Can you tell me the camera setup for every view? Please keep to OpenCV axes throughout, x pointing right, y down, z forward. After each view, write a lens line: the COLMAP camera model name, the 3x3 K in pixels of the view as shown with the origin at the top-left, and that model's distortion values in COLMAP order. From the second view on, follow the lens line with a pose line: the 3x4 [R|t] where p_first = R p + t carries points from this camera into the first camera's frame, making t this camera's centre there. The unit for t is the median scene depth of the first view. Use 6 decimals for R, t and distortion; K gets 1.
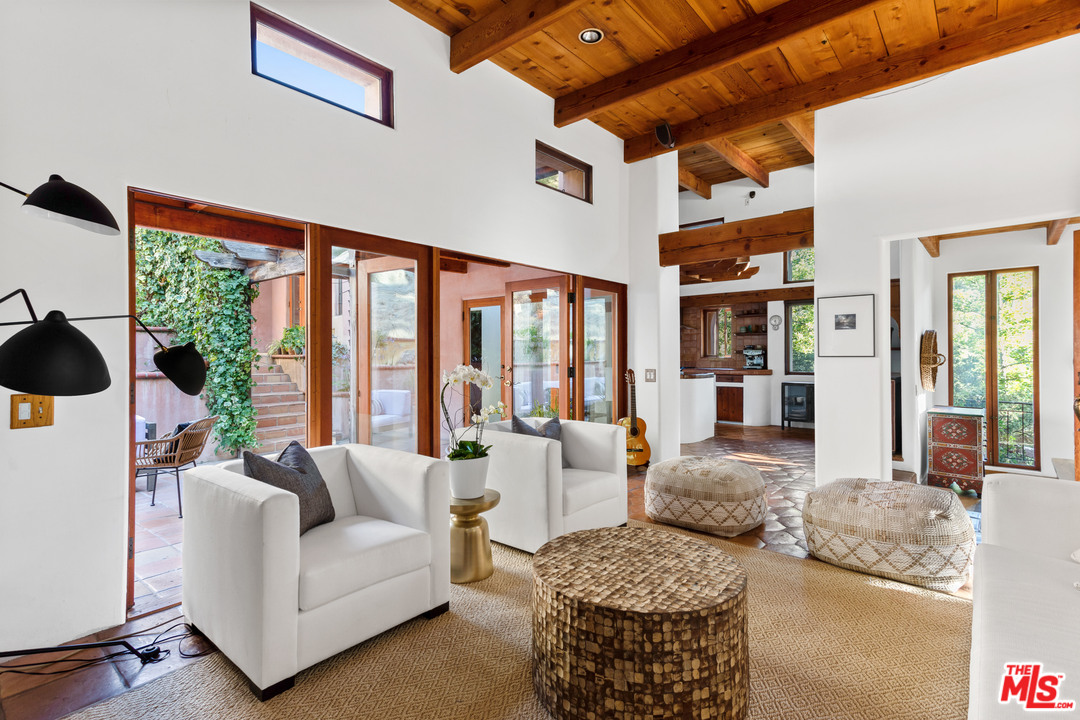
lens RADIAL K [[528.1, 0, 540.2], [0, 528.1, 352.4], [0, 0, 1]] dist [0.036439, 0.001310]
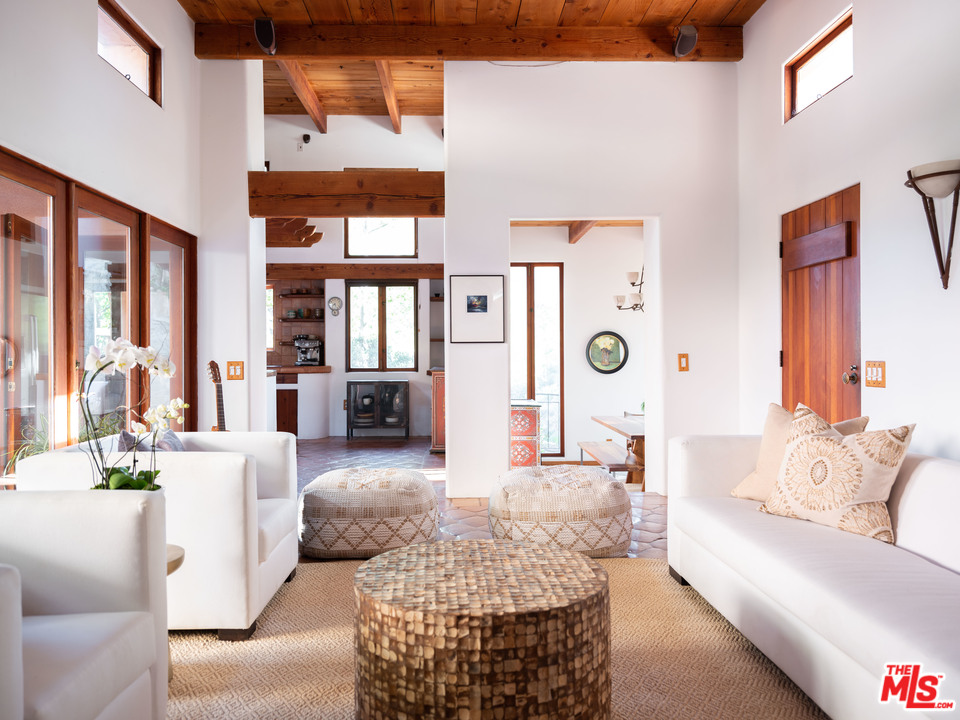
lens RADIAL K [[744.9, 0, 479.4], [0, 744.9, 354.7], [0, 0, 1]] dist [0.009008, 0.002895]
pose [[0.738388, -0.001505, 0.674375, -0.339653], [0.000233, 0.999998, 0.001977, 0.032214], [-0.674376, -0.001302, 0.738387, 0.085972]]
